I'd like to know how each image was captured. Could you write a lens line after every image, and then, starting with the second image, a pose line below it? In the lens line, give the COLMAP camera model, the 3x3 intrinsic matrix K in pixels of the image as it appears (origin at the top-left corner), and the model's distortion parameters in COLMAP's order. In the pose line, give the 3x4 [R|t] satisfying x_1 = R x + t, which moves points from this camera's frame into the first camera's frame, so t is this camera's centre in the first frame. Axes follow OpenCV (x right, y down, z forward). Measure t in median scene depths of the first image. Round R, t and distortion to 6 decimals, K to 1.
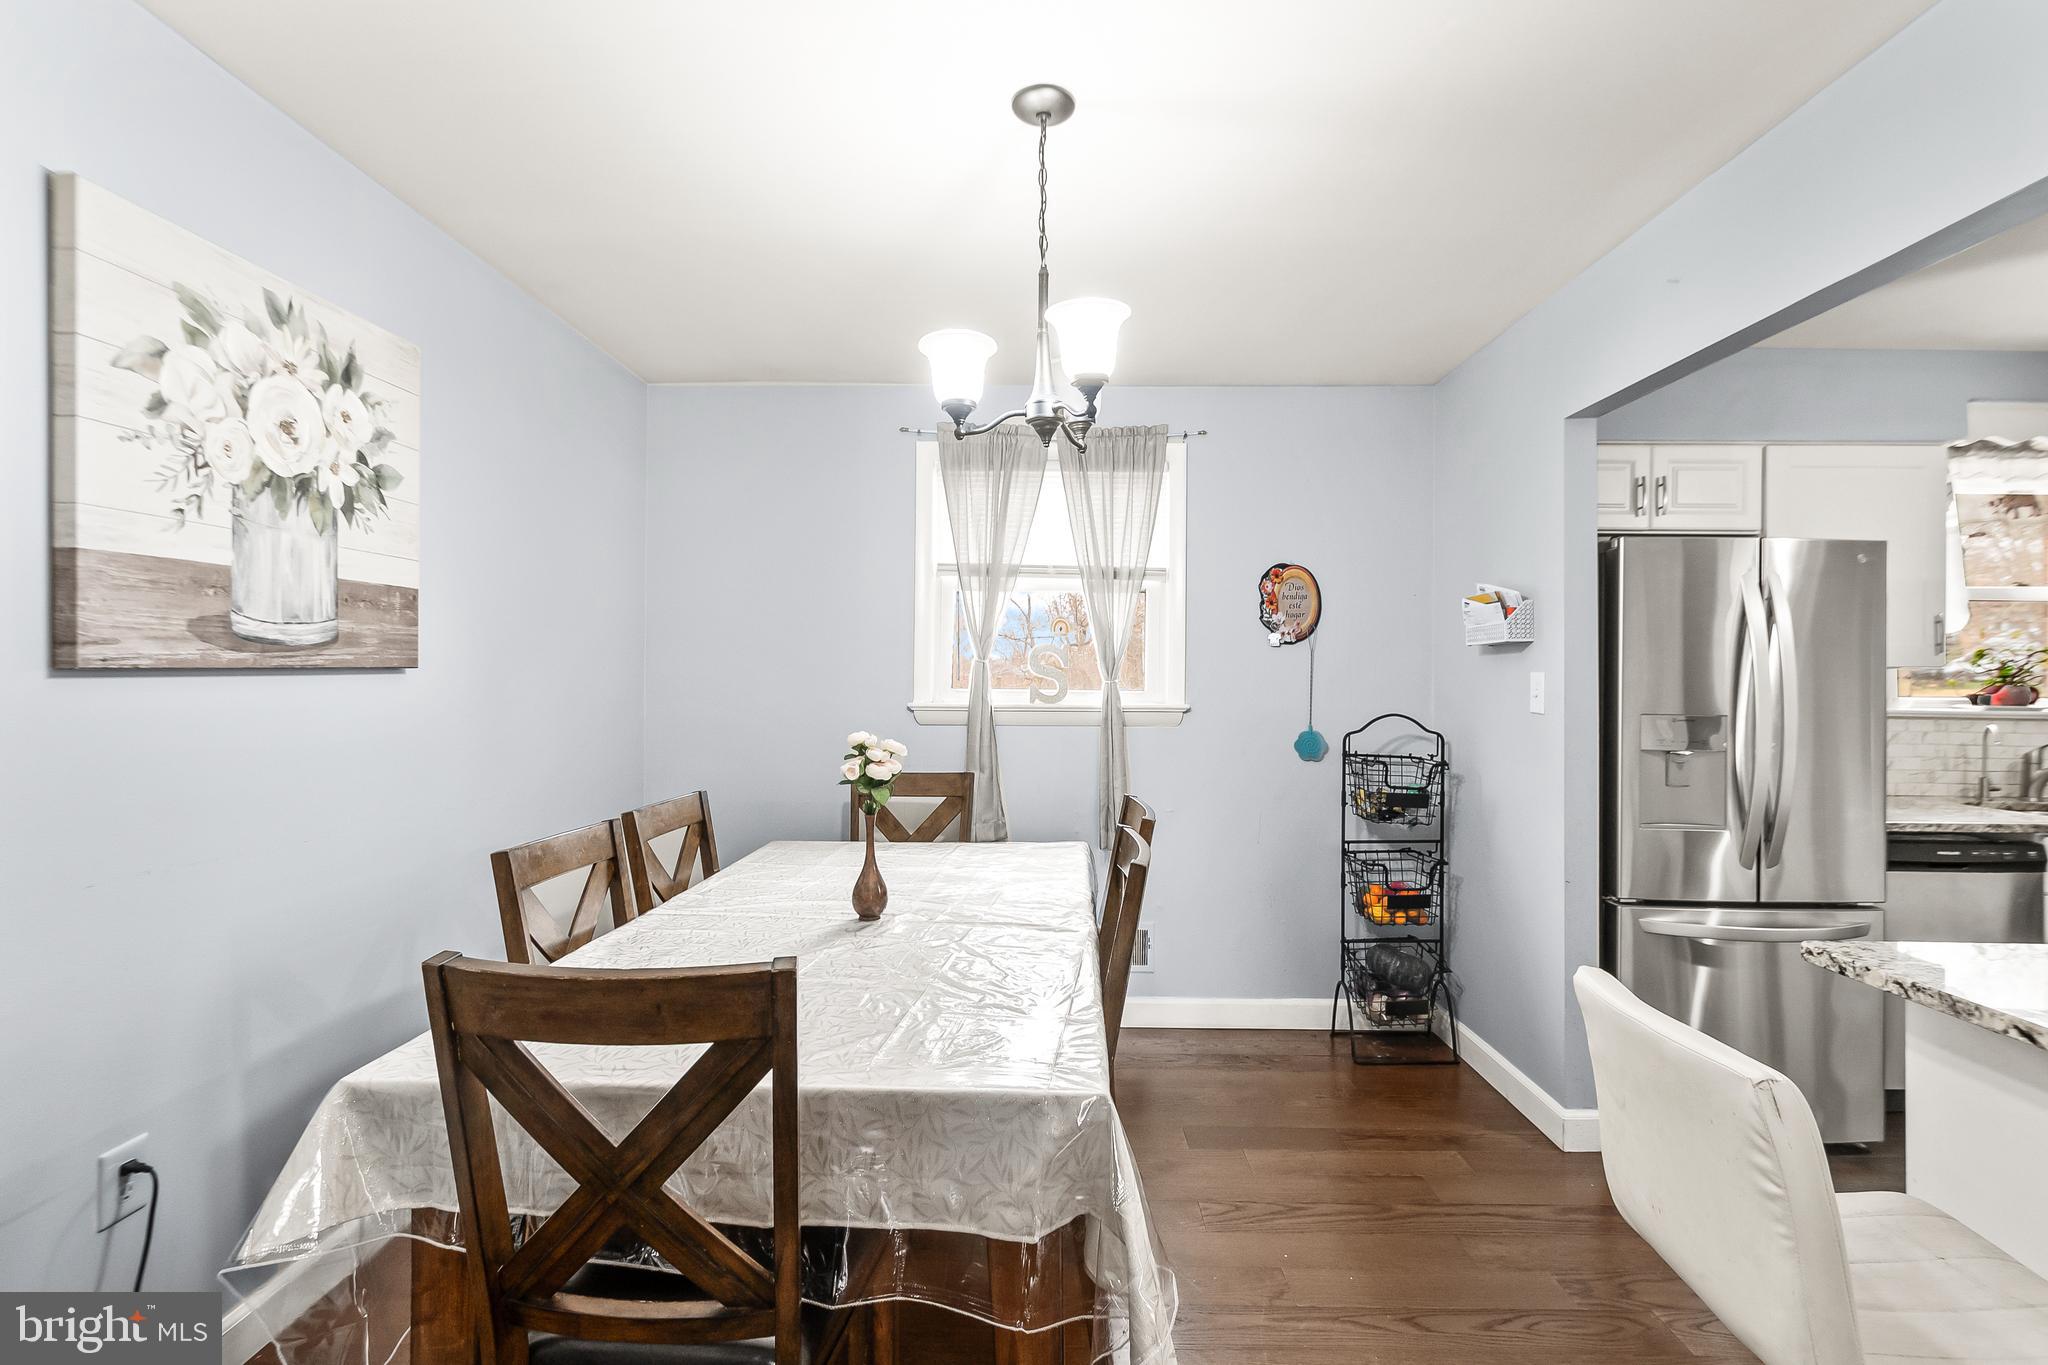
lens RADIAL K [[892.7, 0, 1011.7], [0, 892.7, 674.6], [0, 0, 1]] dist [0.006321, -0.000911]
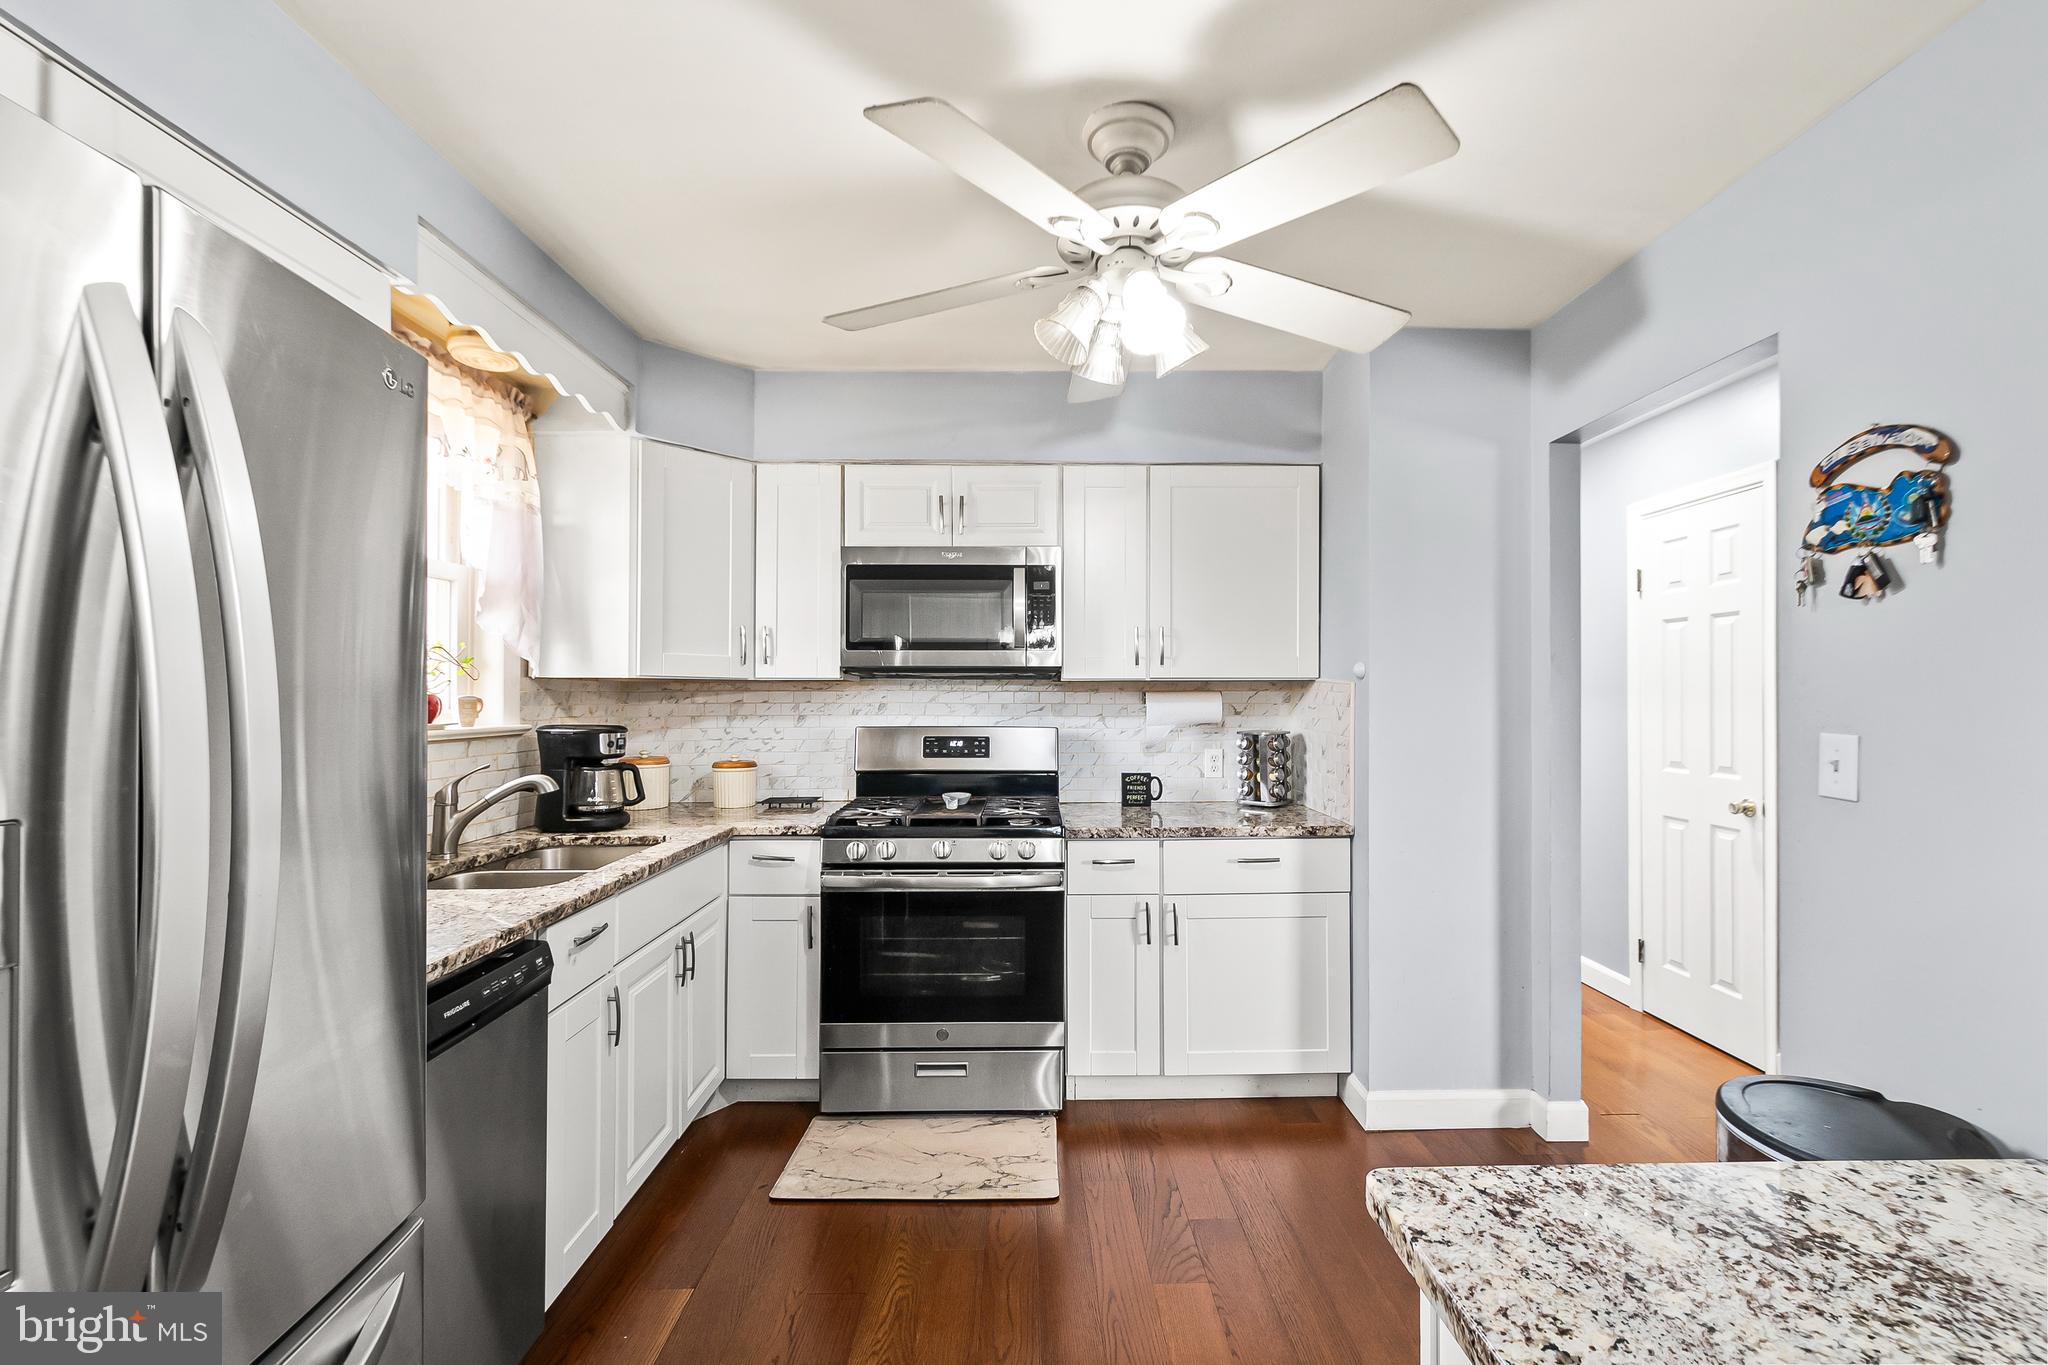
lens RADIAL K [[892.7, 0, 1041.9], [0, 892.7, 692.5], [0, 0, 1]] dist [0.006321, -0.000911]
pose [[-0.028429, -0.003922, 0.999588, 0.447031], [-0.003886, 0.999985, 0.003813, 0.006932], [-0.999588, -0.003776, -0.028444, 0.582204]]
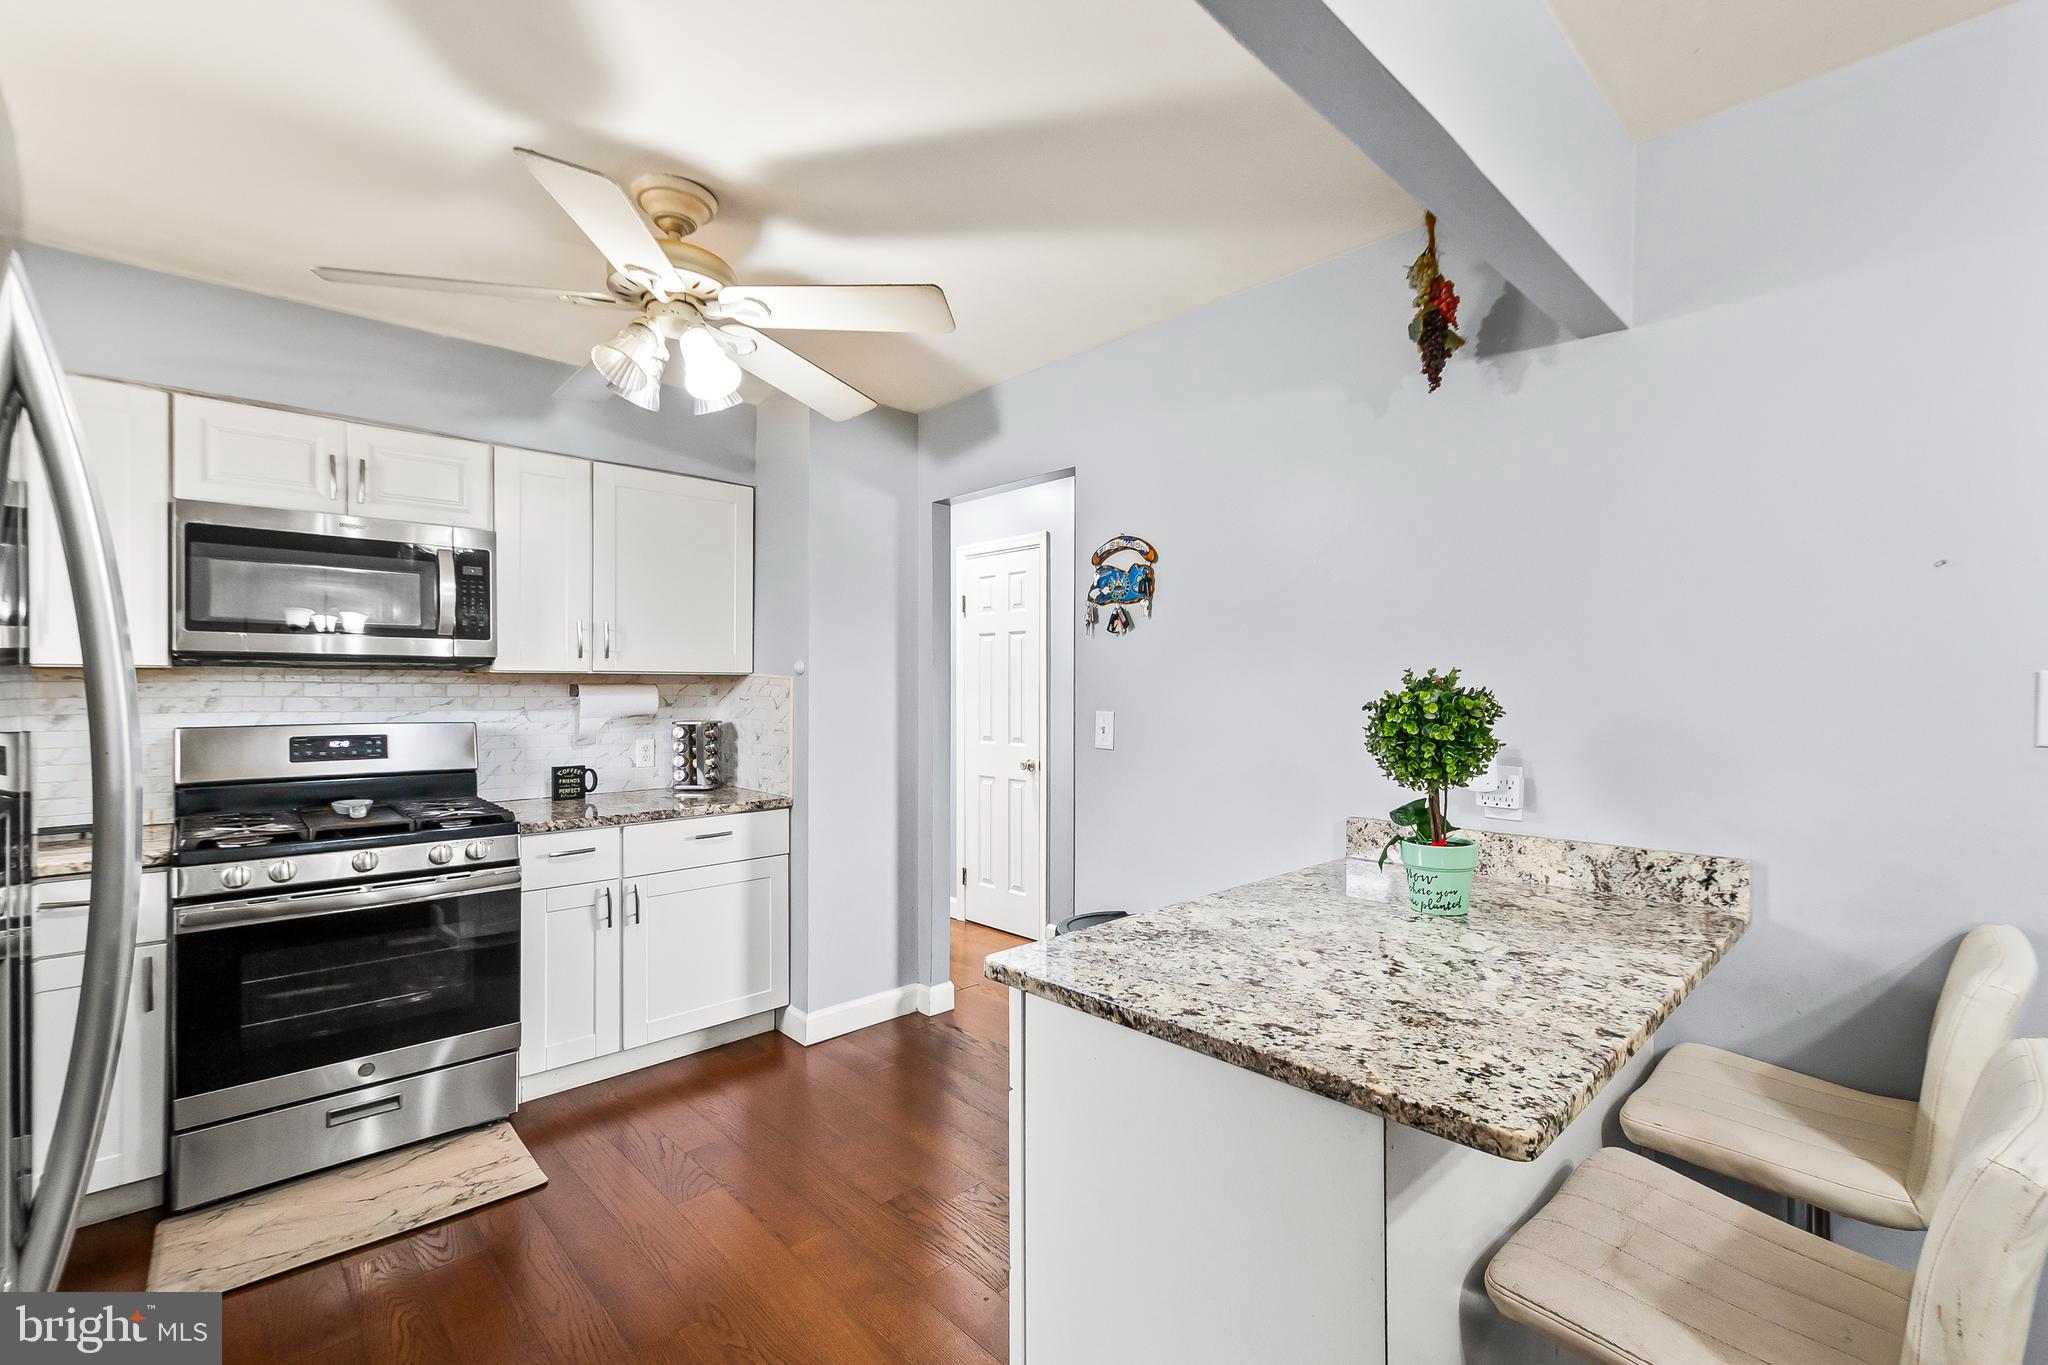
lens RADIAL K [[892.7, 0, 1042.3], [0, 892.7, 687.4], [0, 0, 1]] dist [0.006321, -0.000911]
pose [[-0.695330, -0.006128, 0.718665, 0.355717], [-0.008145, 0.999967, 0.000646, 0.007920], [-0.718645, -0.005404, -0.695356, 0.774773]]
